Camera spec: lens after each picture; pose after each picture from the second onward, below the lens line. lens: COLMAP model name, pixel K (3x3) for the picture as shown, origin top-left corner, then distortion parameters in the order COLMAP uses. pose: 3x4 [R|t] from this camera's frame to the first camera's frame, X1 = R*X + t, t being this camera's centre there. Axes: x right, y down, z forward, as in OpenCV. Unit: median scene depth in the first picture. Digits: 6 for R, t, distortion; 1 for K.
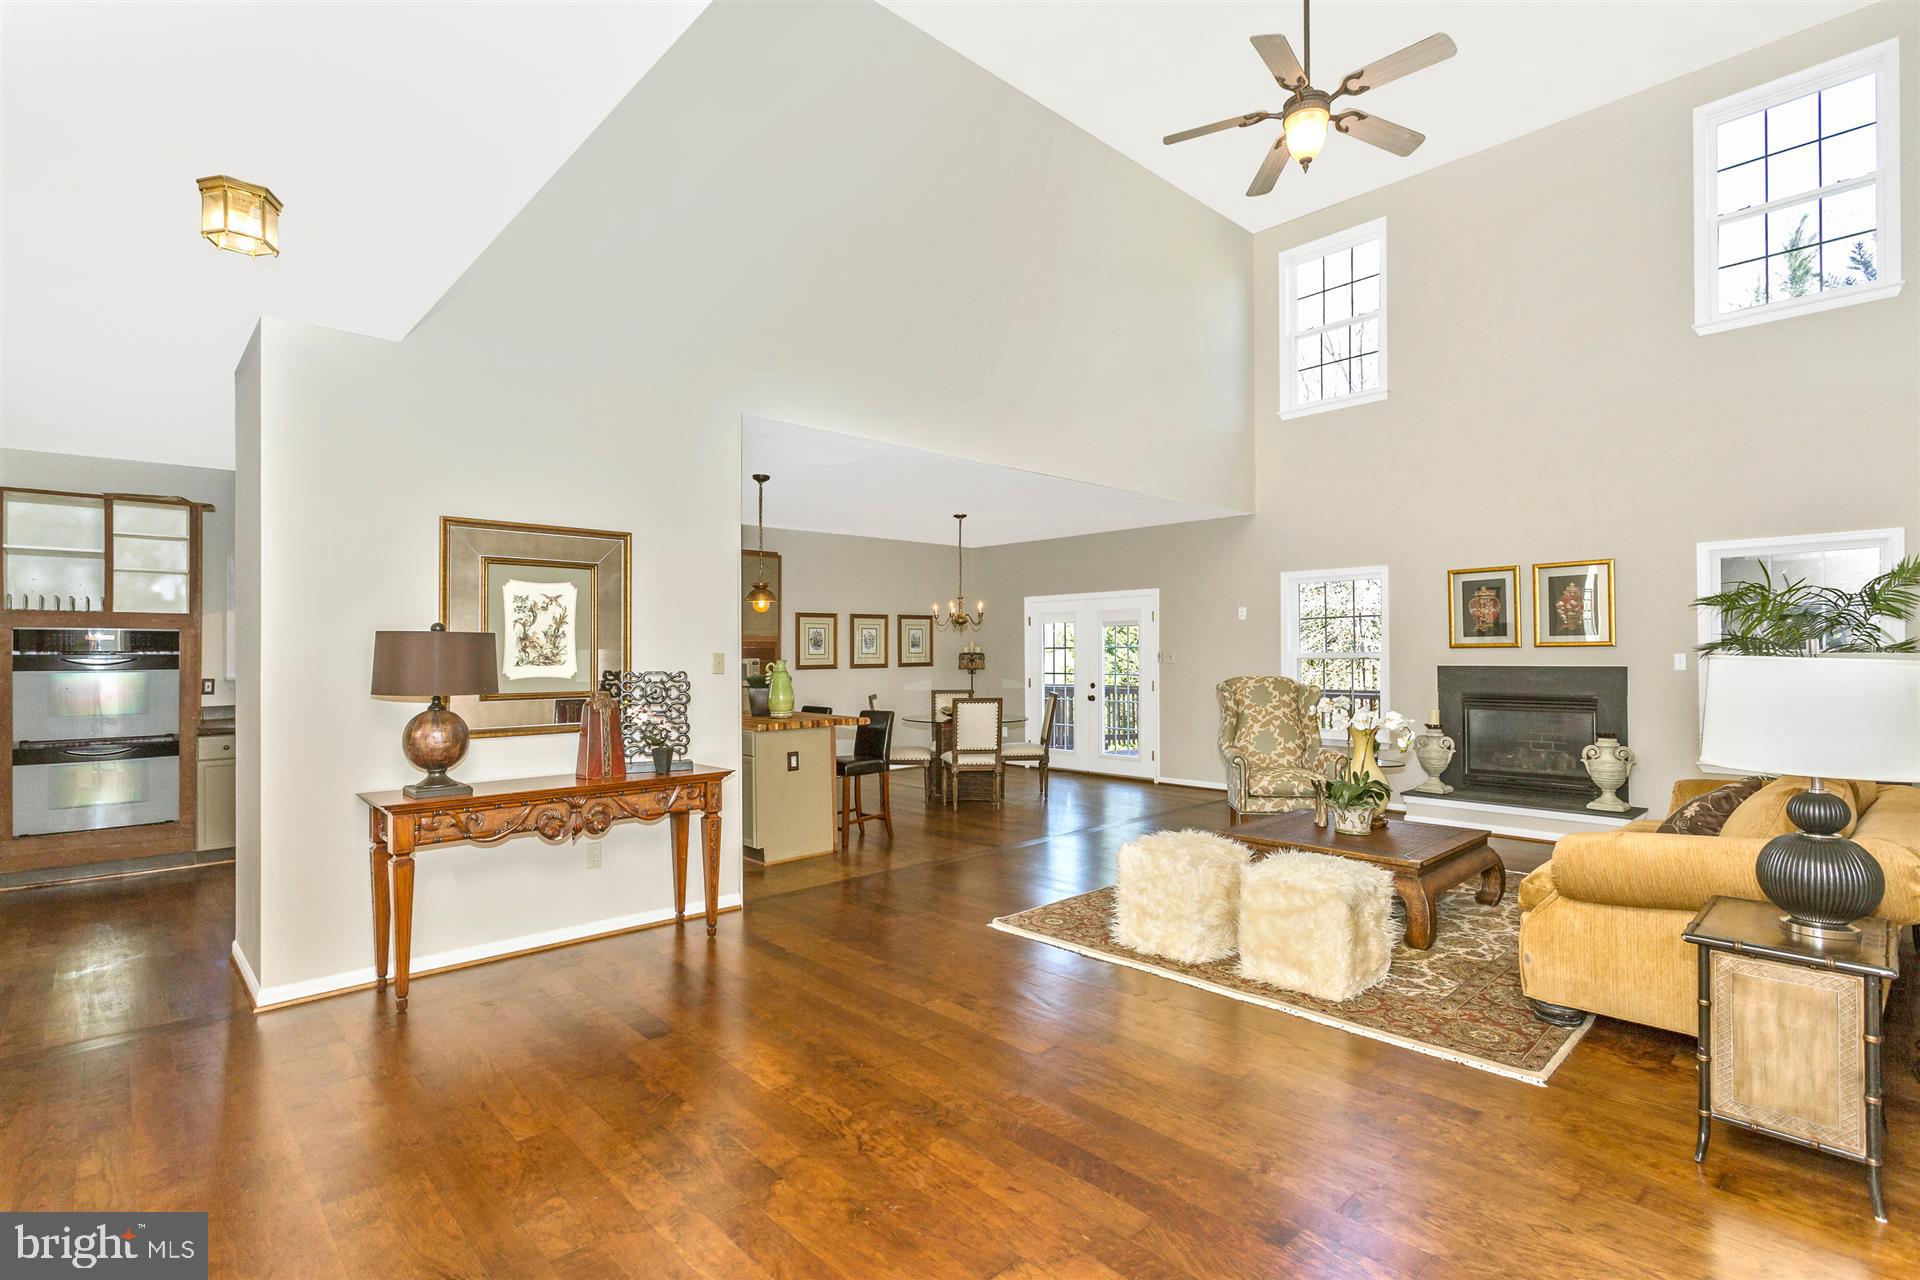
lens RADIAL K [[912.3, 0, 960.0], [0, 912.3, 640.0], [0, 0, 1]] dist [0.016072, 0.000390]
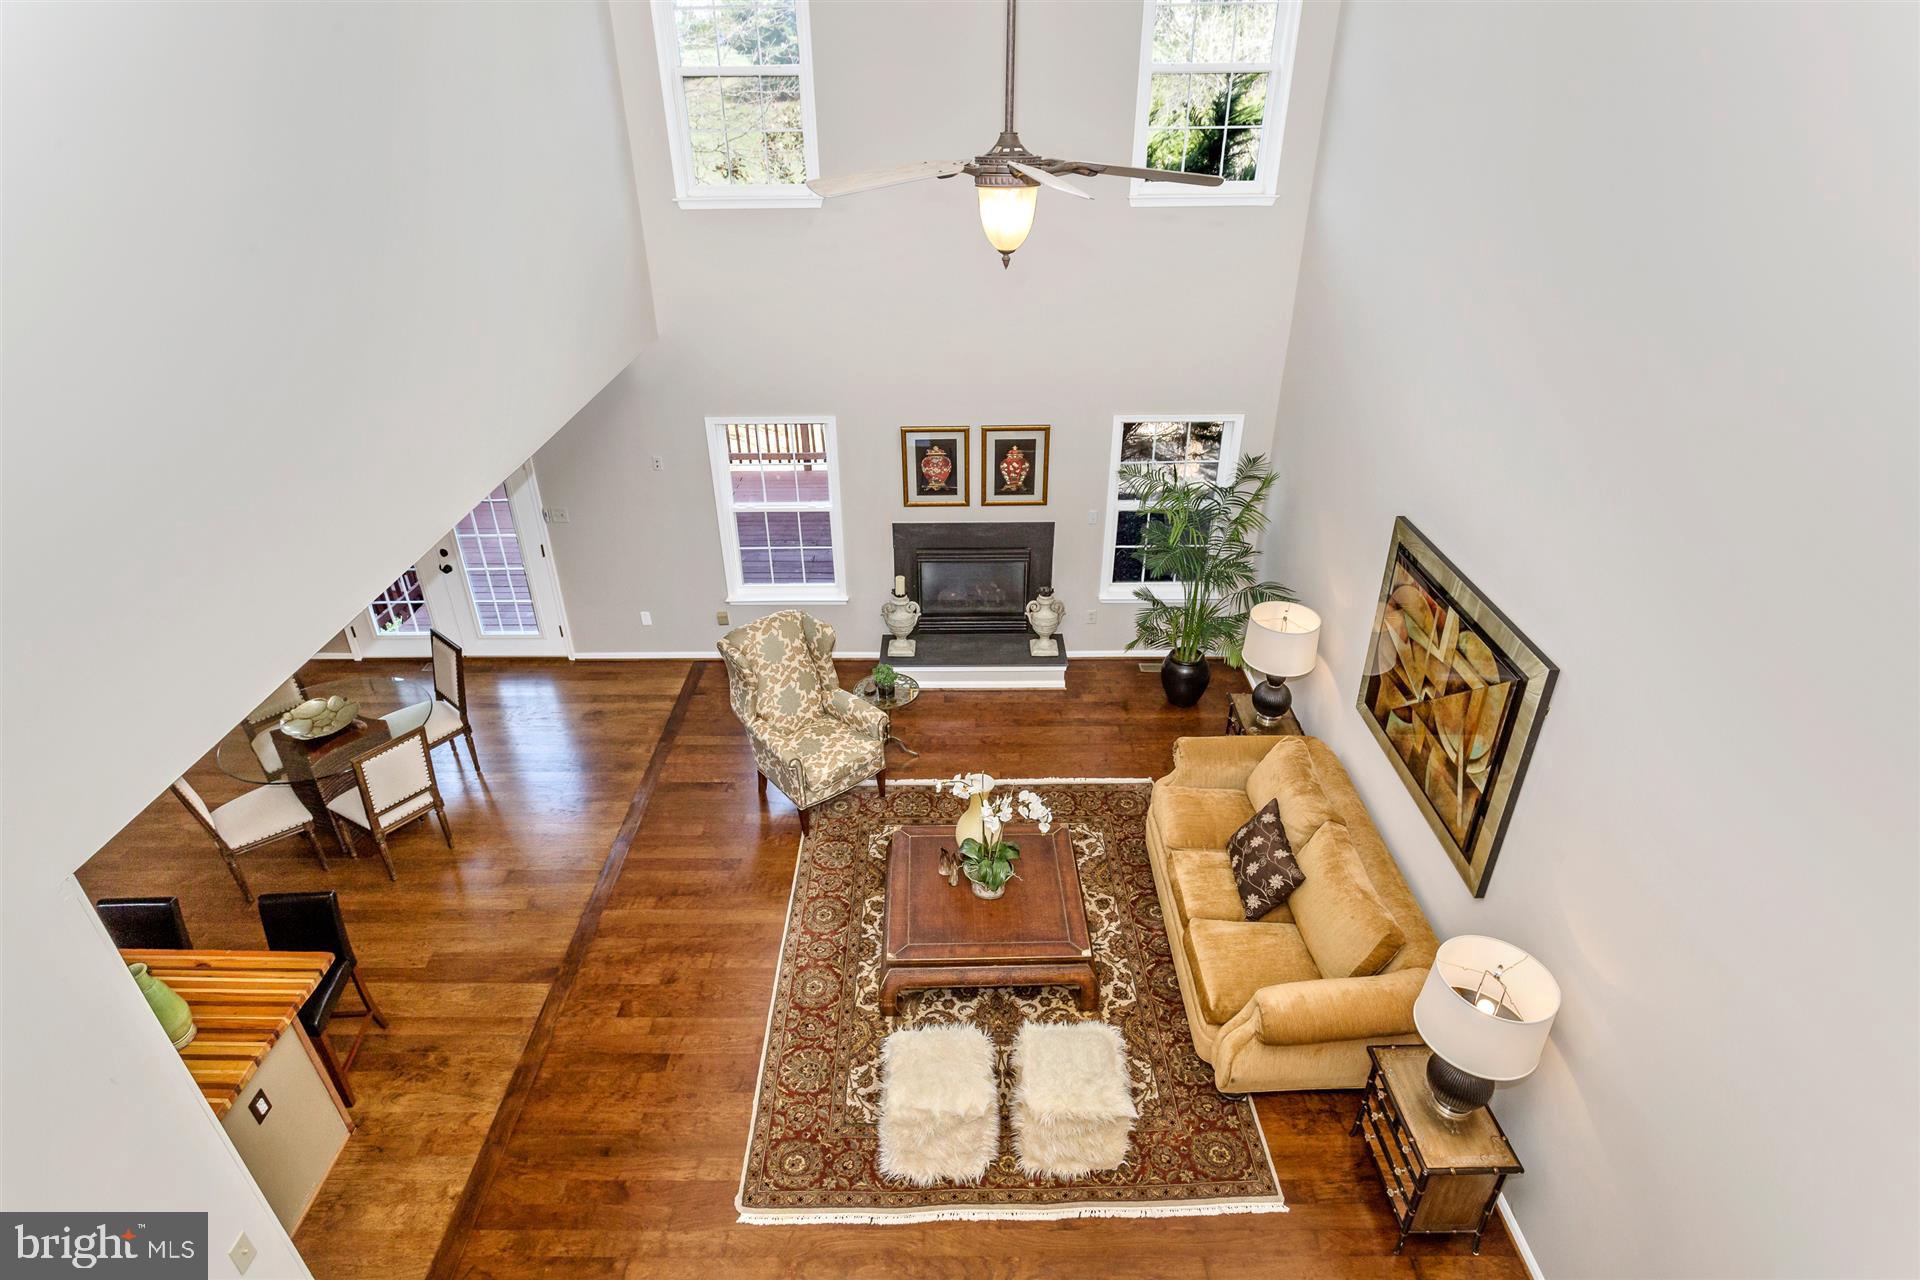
lens RADIAL K [[1015.3, 0, 951.7], [0, 1015.3, 649.9], [0, 0, 1]] dist [-0.004201, -0.000084]
pose [[0.692679, -0.357978, 0.626137, -0.156801], [-0.001527, 0.867402, 0.497605, -0.421389], [-0.721244, -0.345637, 0.600285, 0.306098]]
